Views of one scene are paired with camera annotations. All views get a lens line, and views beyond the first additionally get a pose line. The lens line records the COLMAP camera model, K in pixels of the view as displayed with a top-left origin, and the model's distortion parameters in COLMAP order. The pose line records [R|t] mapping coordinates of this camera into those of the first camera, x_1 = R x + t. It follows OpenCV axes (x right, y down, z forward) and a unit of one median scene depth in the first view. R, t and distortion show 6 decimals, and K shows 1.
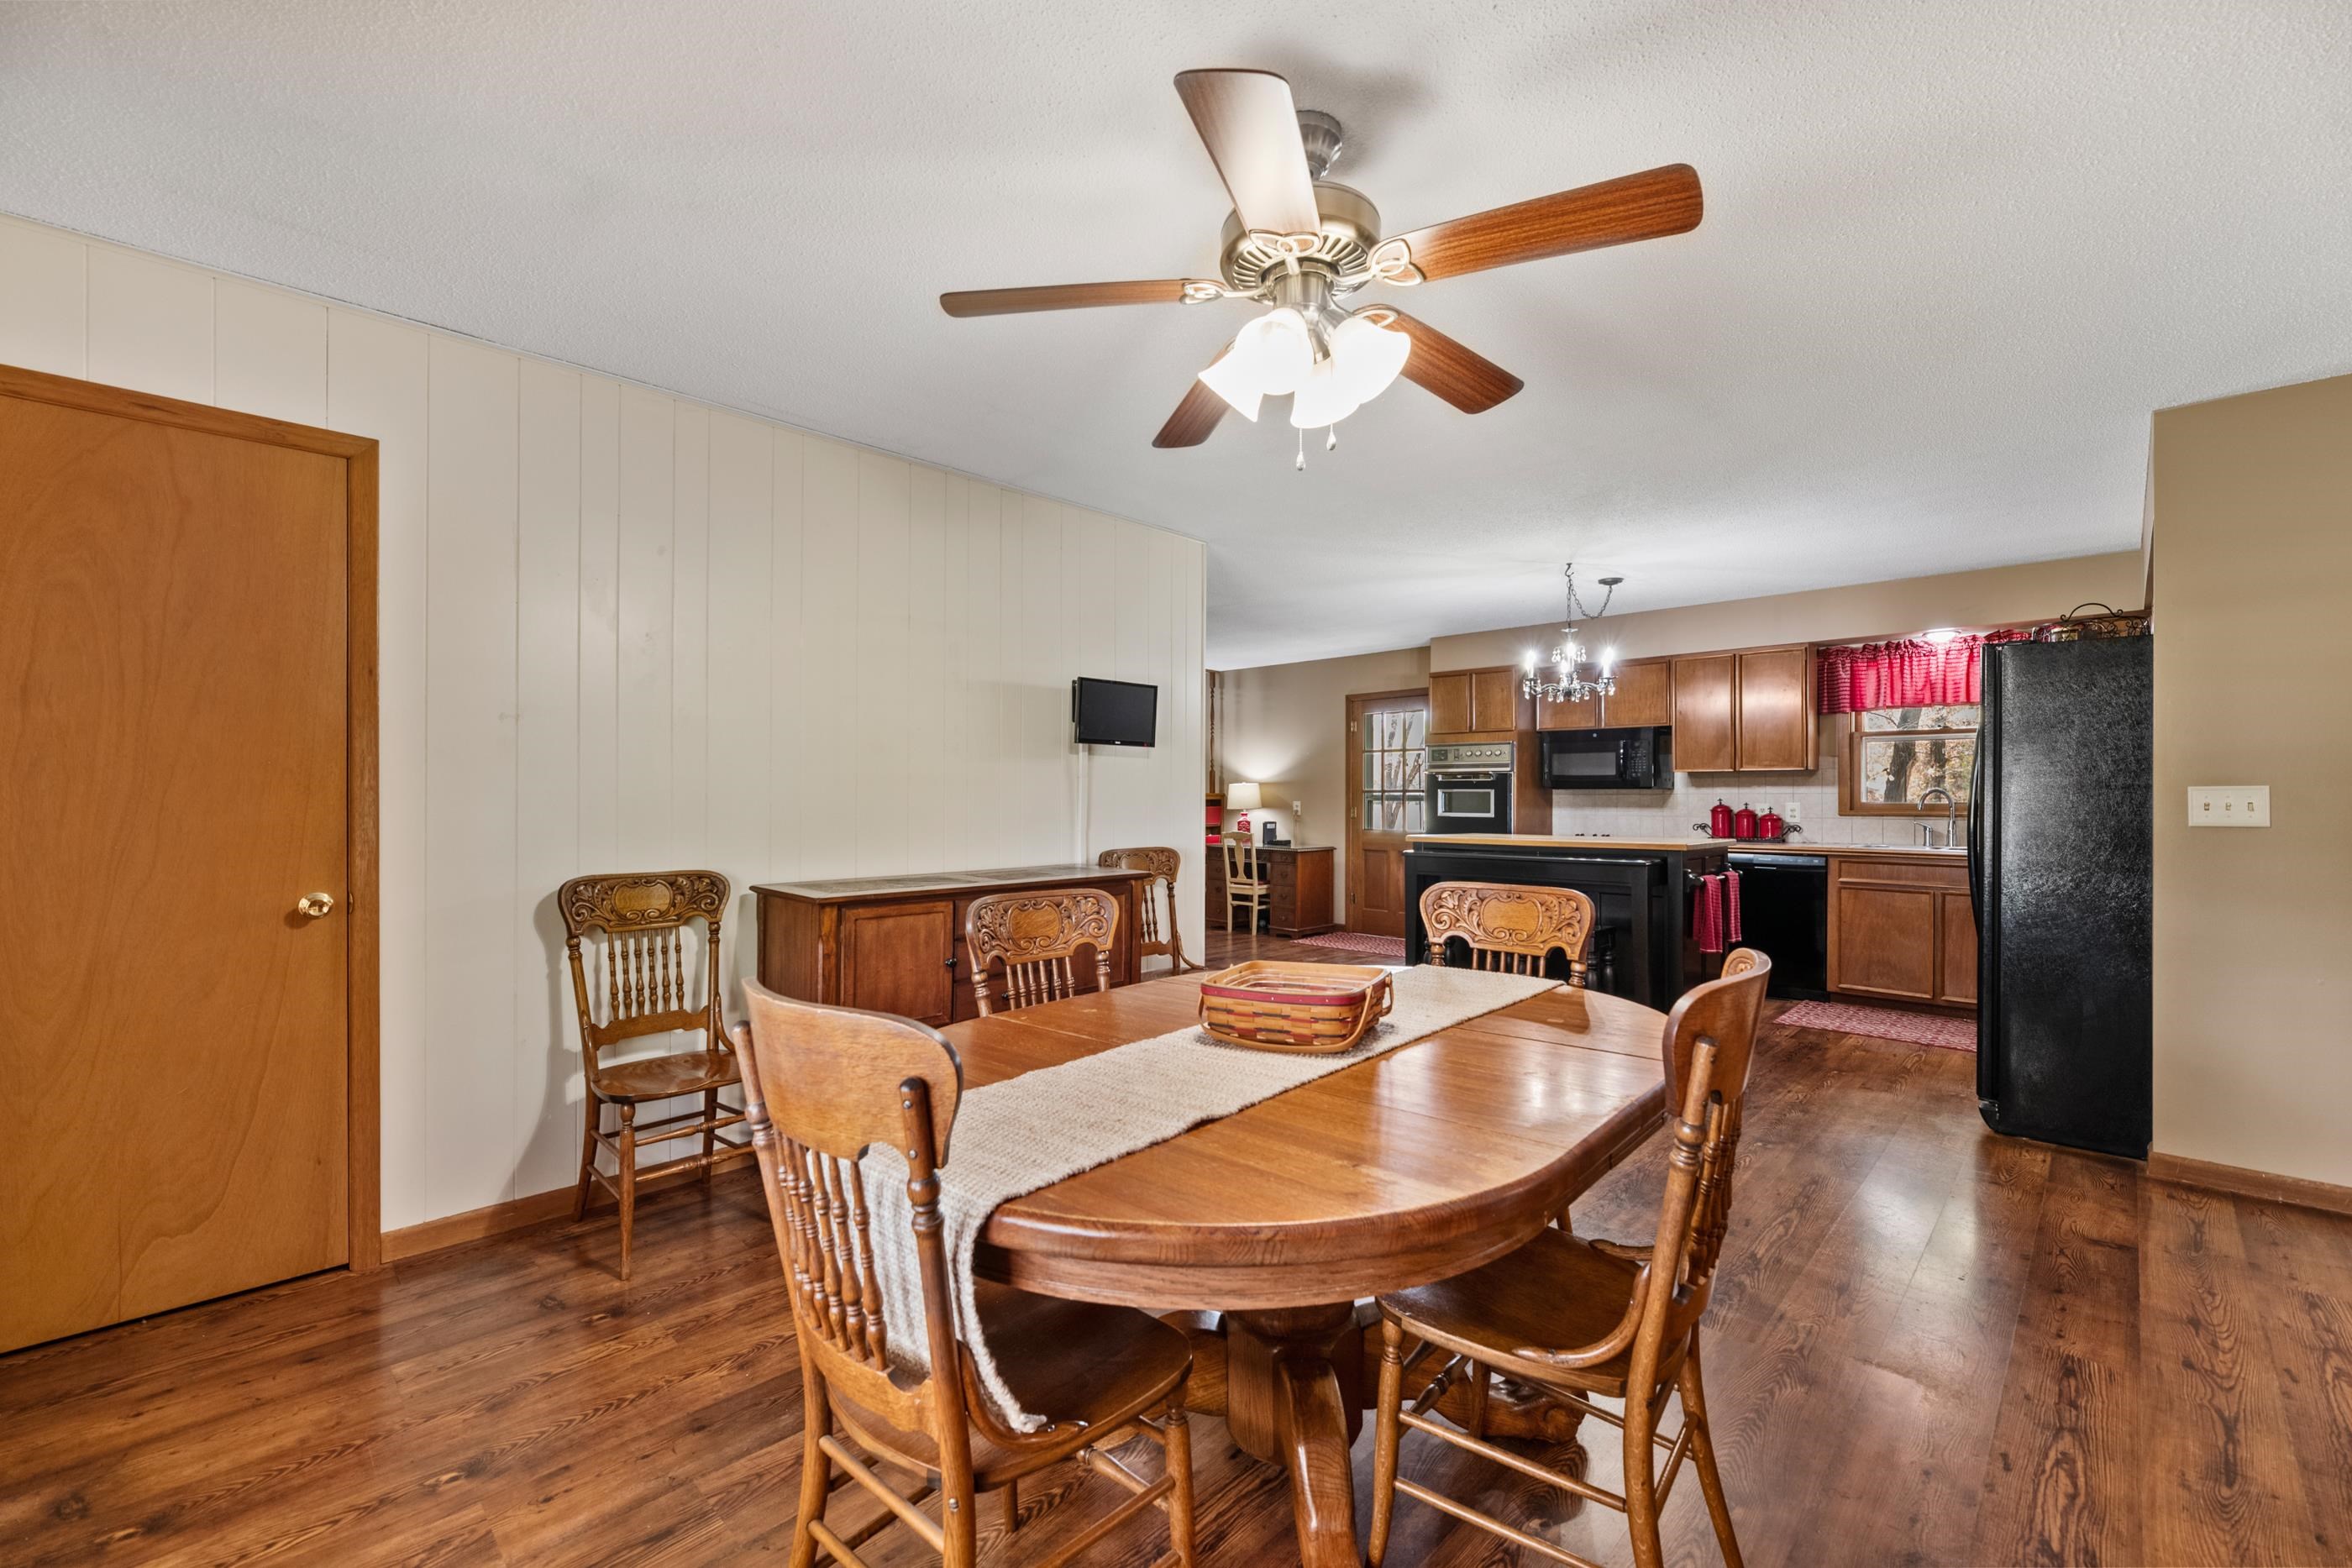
lens RADIAL K [[1005.8, 0, 1176.0], [0, 1005.8, 784.0], [0, 0, 1]] dist [0.014334, -0.000142]
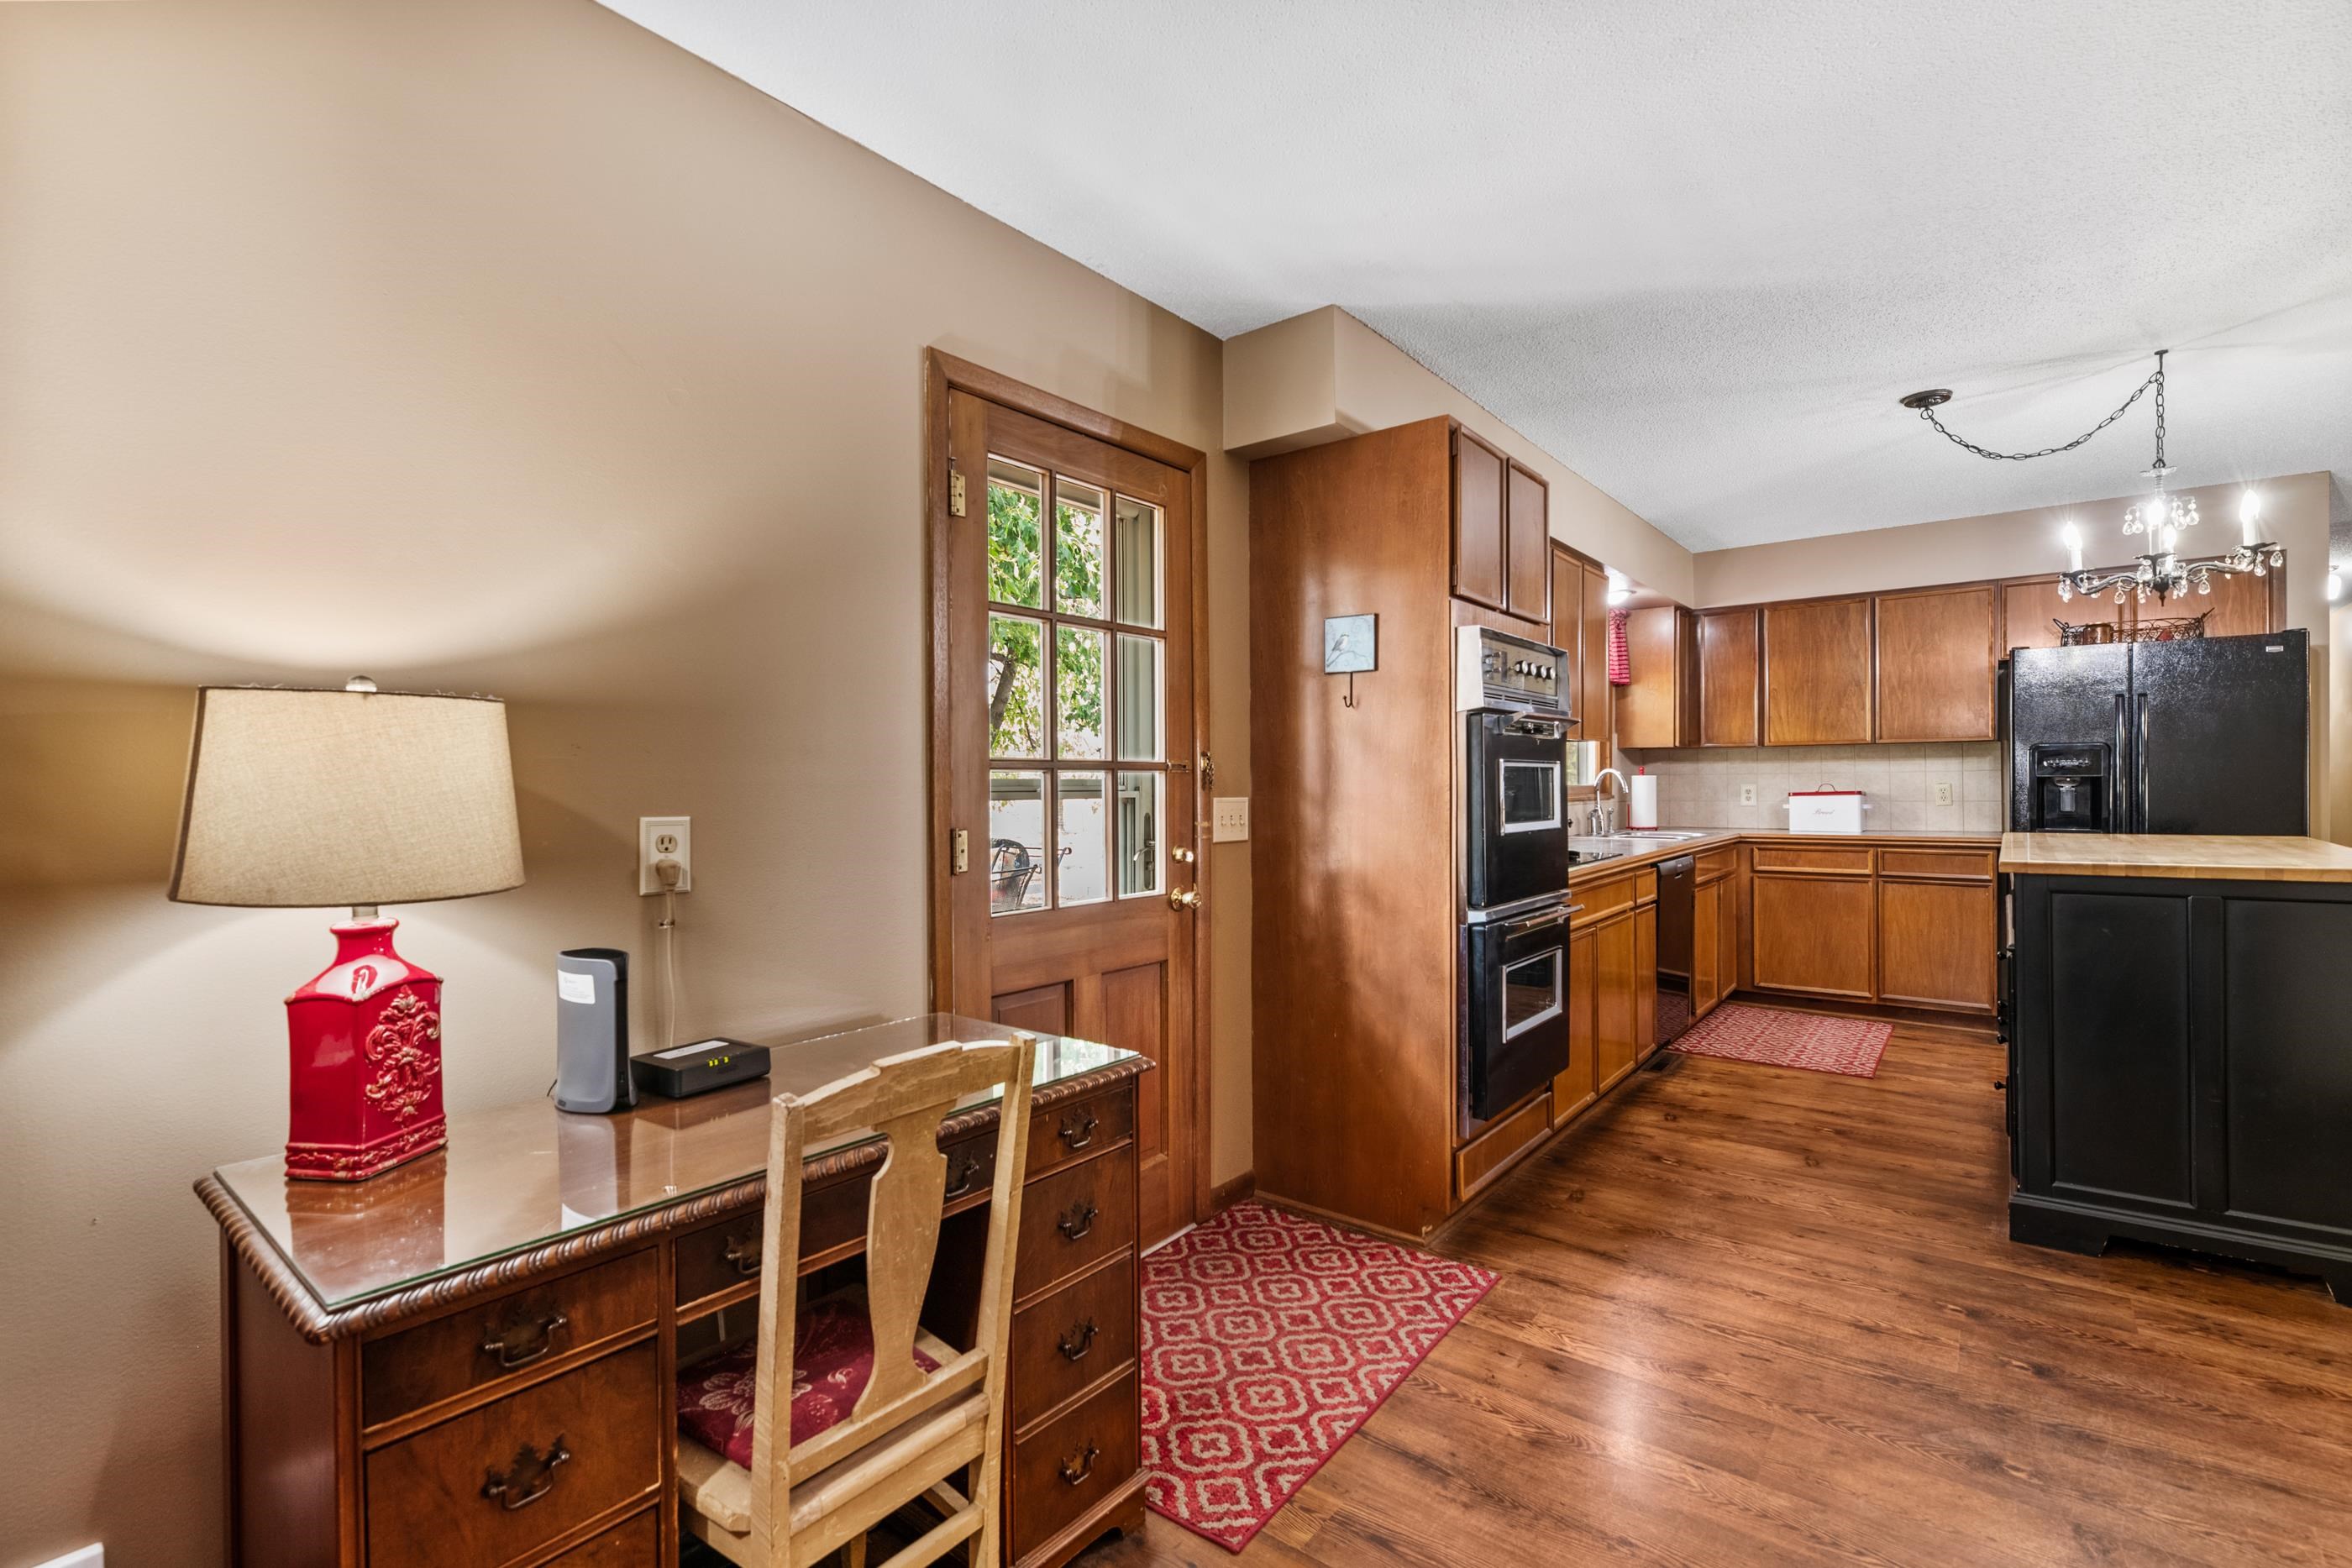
lens RADIAL K [[1020.0, 0, 1176.0], [0, 1020.0, 784.0], [0, 0, 1]] dist [-0.010569, 0.000803]
pose [[-0.070458, -0.000678, 0.997514, -0.096793], [-0.000210, 1.000000, 0.000665, 0.015315], [-0.997515, -0.000162, -0.070459, 1.250162]]
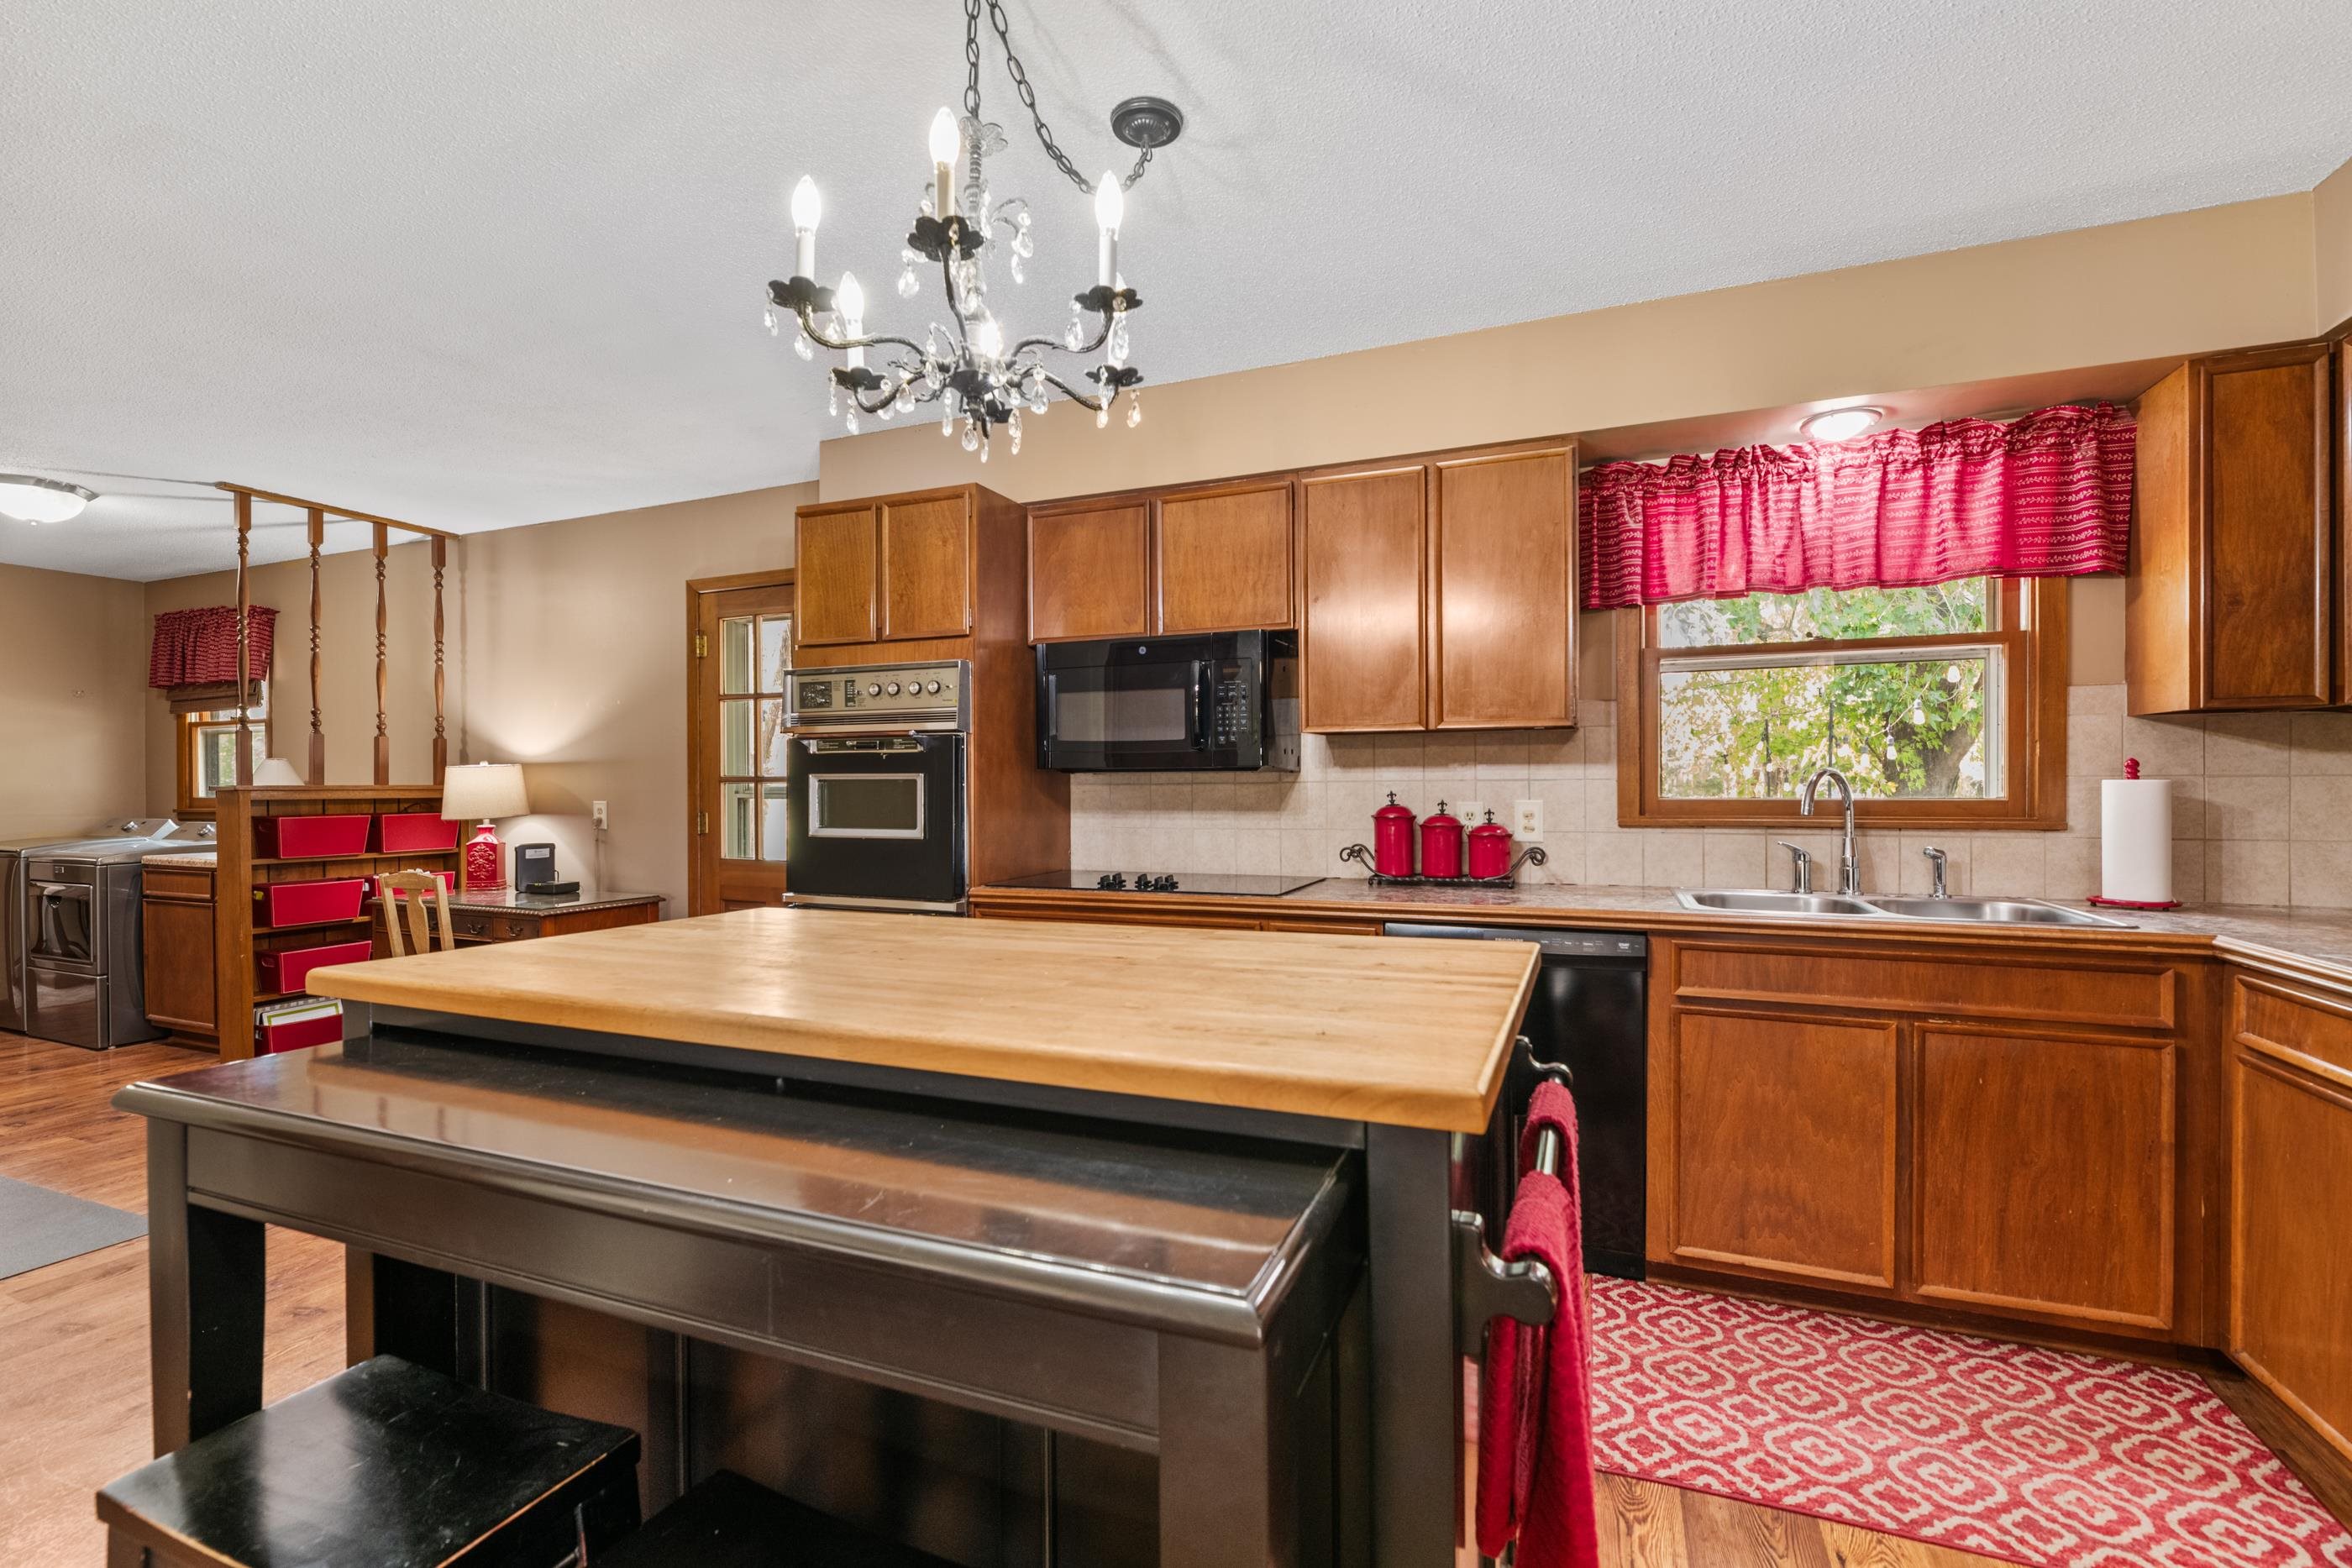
lens RADIAL K [[1020.0, 0, 1176.0], [0, 1020.0, 784.0], [0, 0, 1]] dist [-0.010569, 0.000803]
pose [[0.933241, -0.003908, 0.359229, 0.275039], [0.001069, 0.999967, 0.008101, 0.006991], [-0.359248, -0.007176, 0.933214, 0.591616]]
